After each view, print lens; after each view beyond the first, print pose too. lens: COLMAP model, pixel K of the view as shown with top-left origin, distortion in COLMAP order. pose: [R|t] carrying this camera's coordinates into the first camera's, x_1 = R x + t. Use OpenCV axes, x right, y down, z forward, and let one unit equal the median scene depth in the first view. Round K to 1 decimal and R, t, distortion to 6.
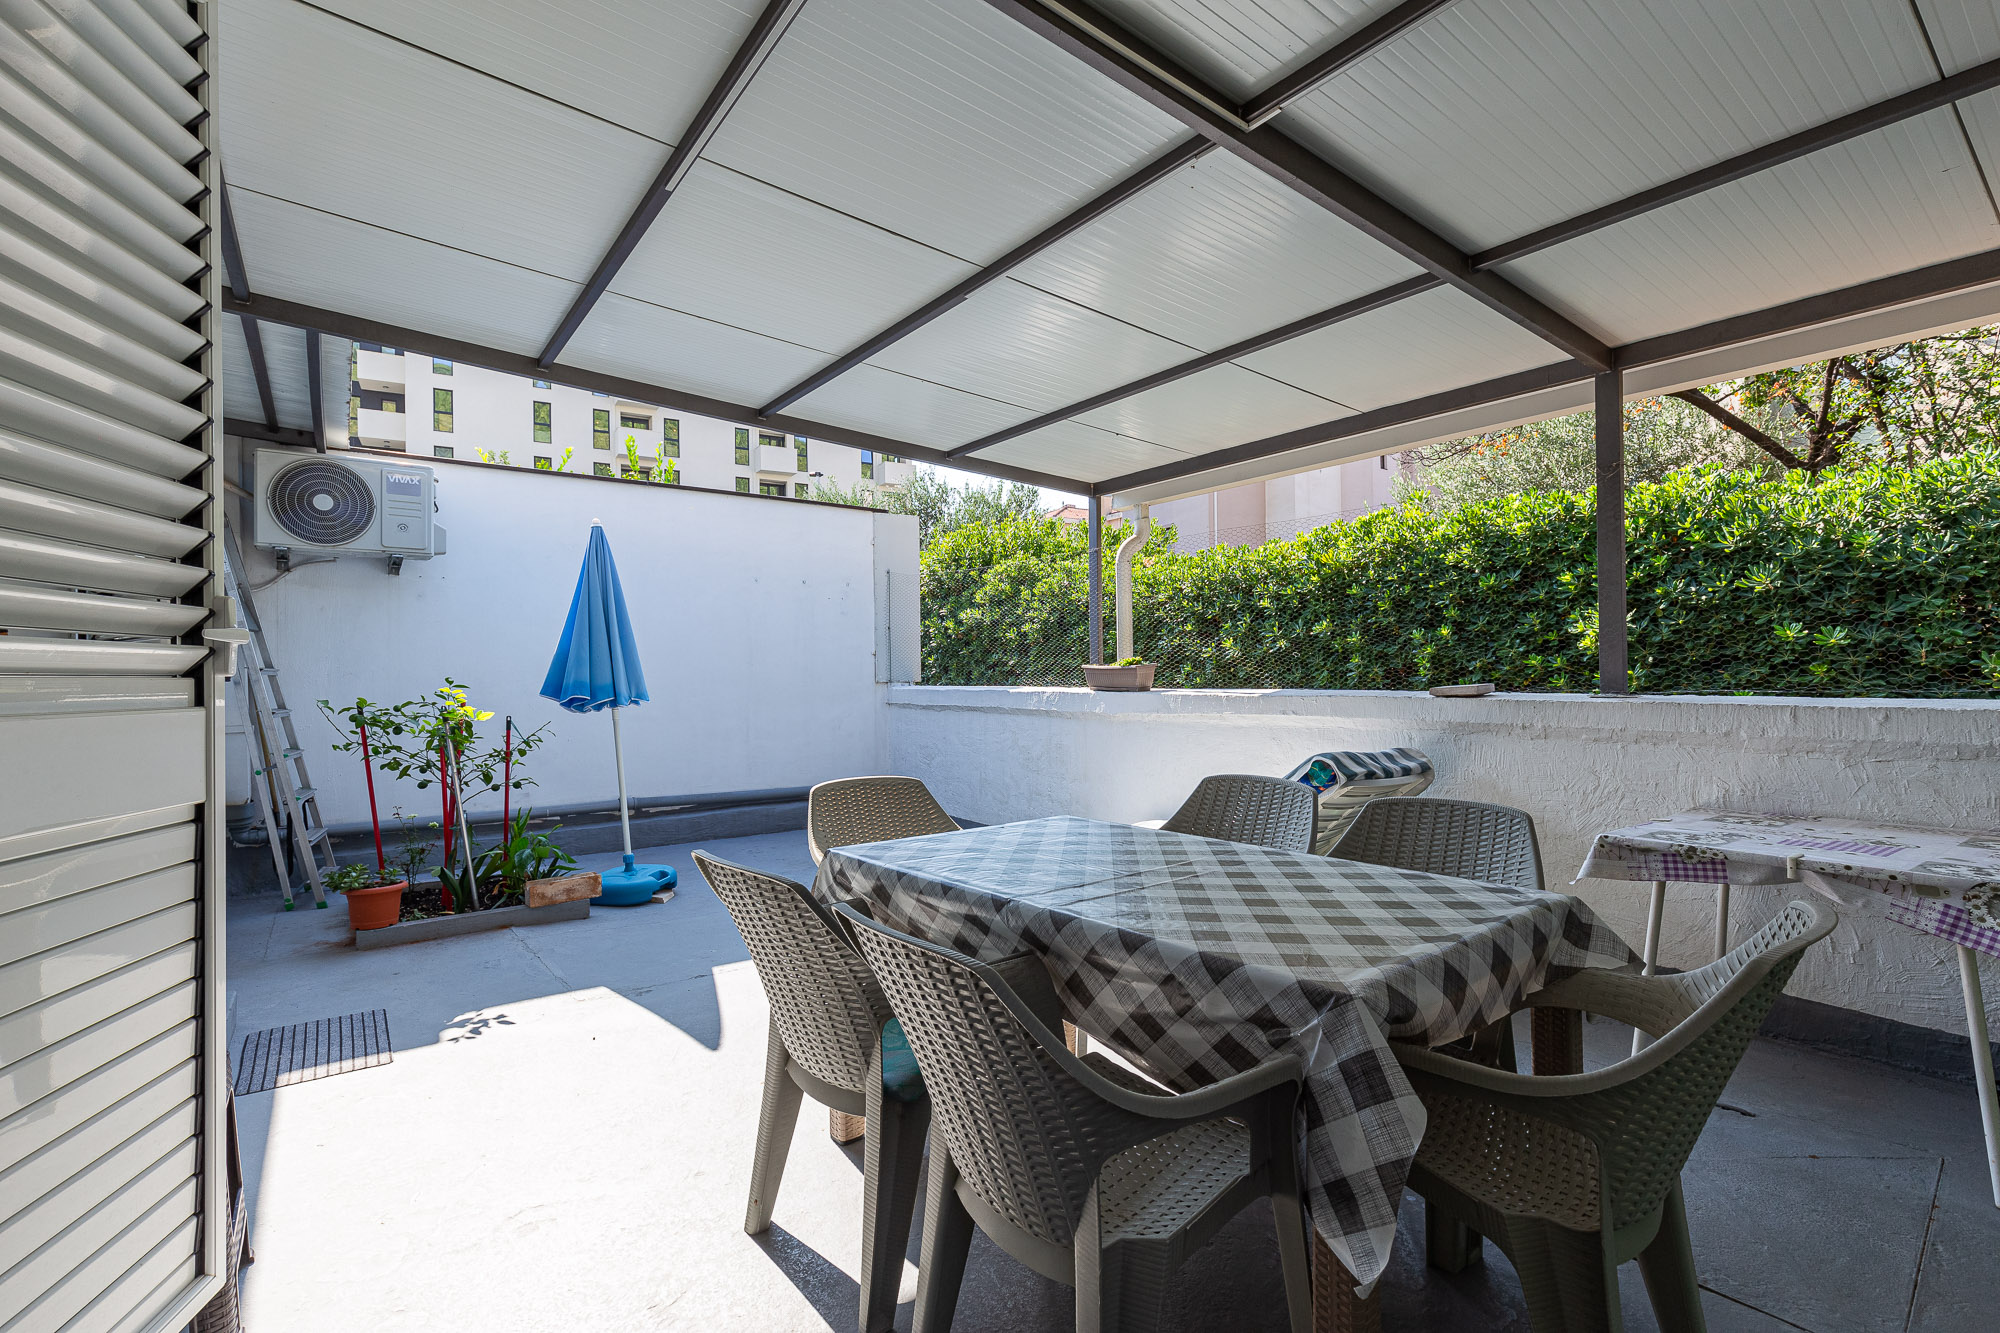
lens RADIAL K [[917.1, 0, 996.4], [0, 917.1, 661.8], [0, 0, 1]] dist [-0.000684, -0.000036]
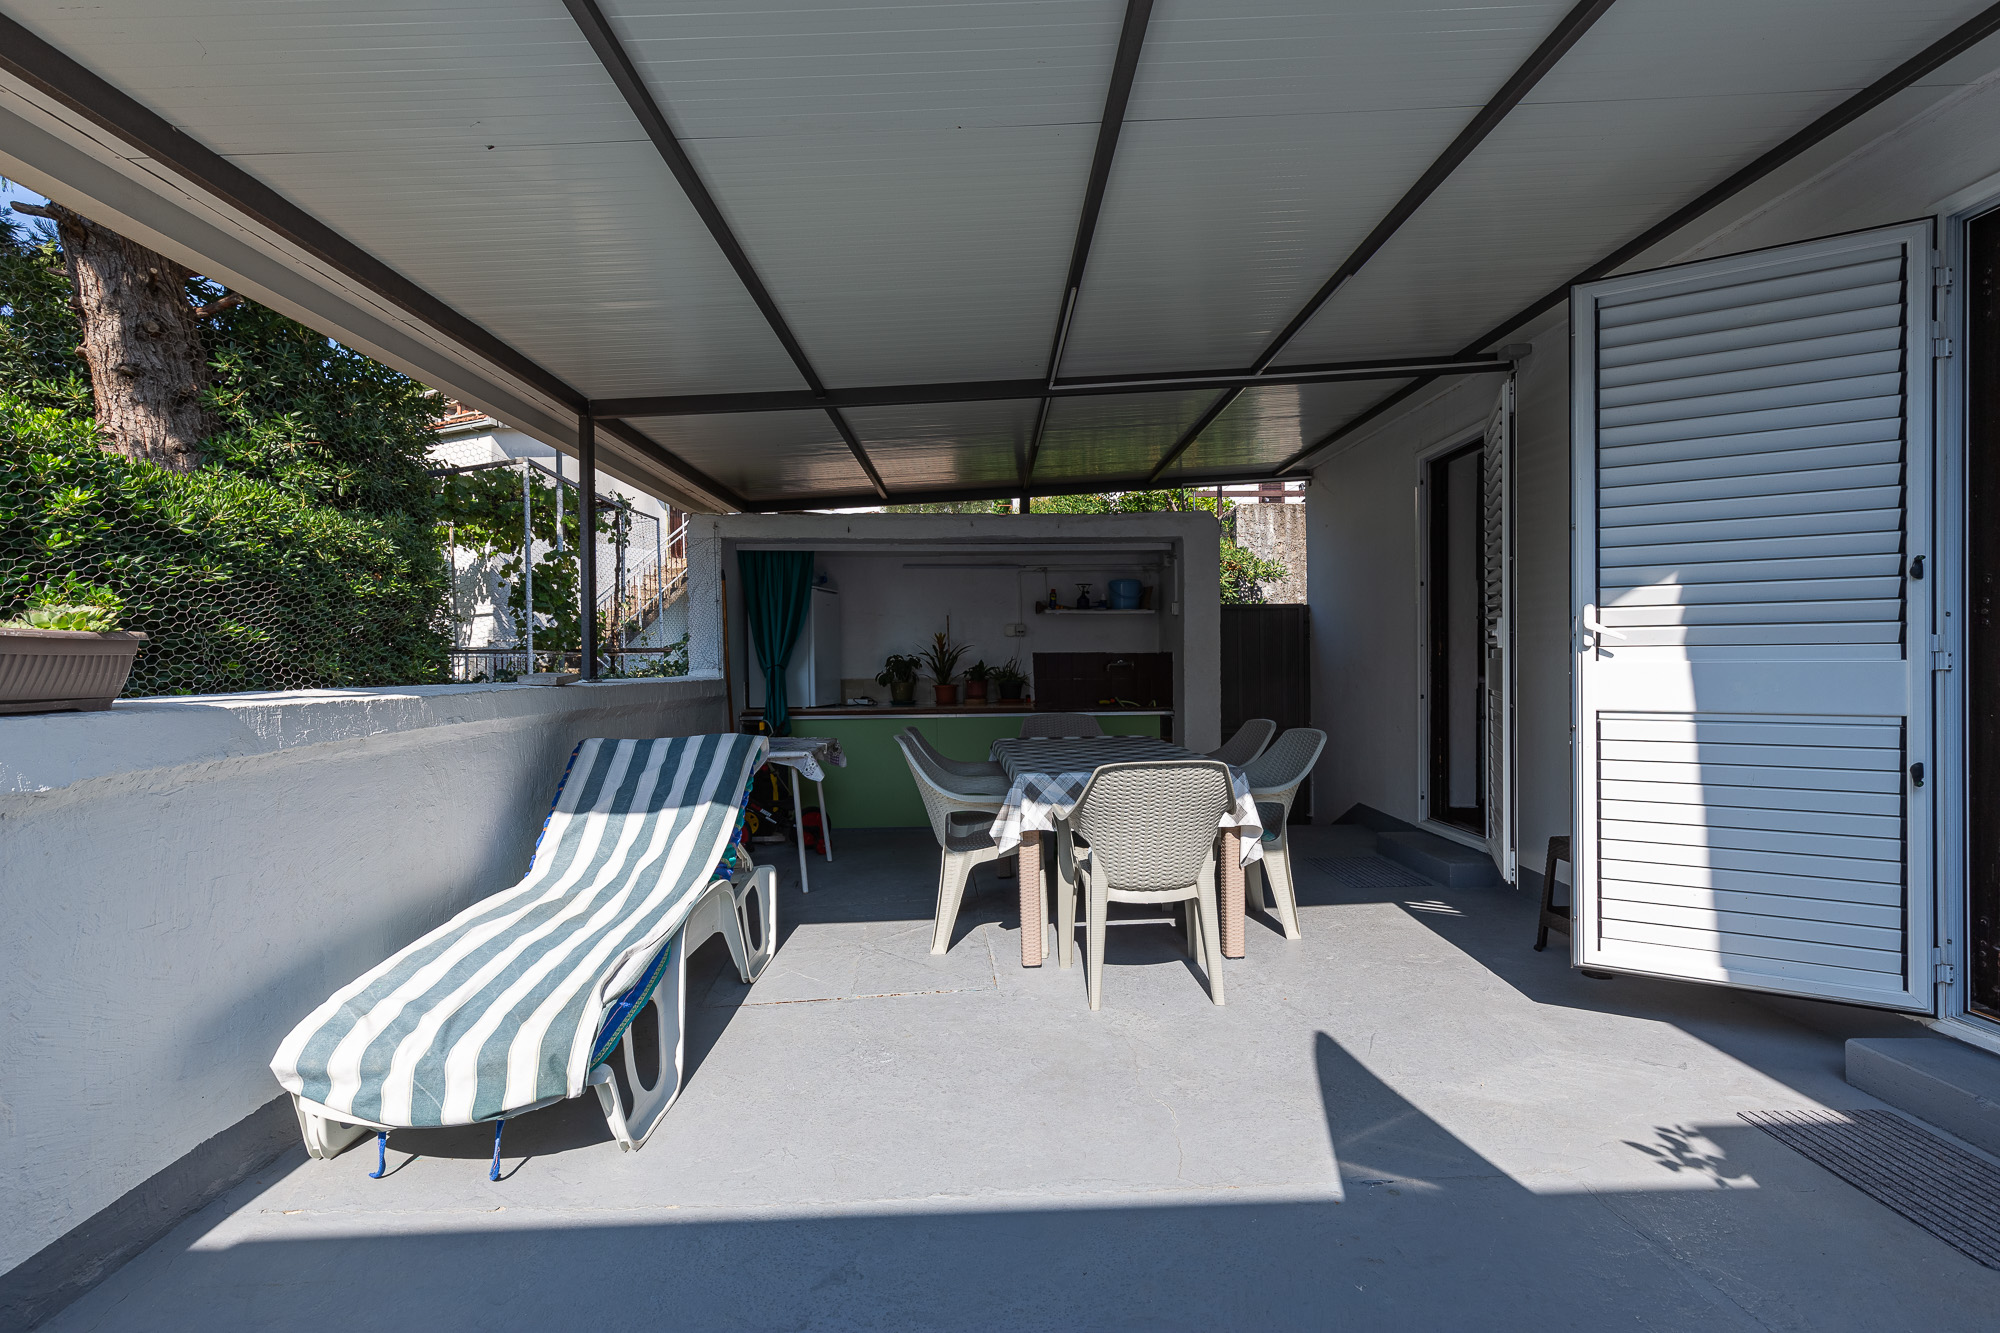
lens RADIAL K [[917.1, 0, 996.4], [0, 917.1, 661.8], [0, 0, 1]] dist [-0.000684, -0.000036]
pose [[-0.832182, 0.020430, 0.554125, -0.517590], [0.008587, 0.999676, -0.023960, 0.043576], [-0.554435, -0.015181, -0.832088, 1.834674]]
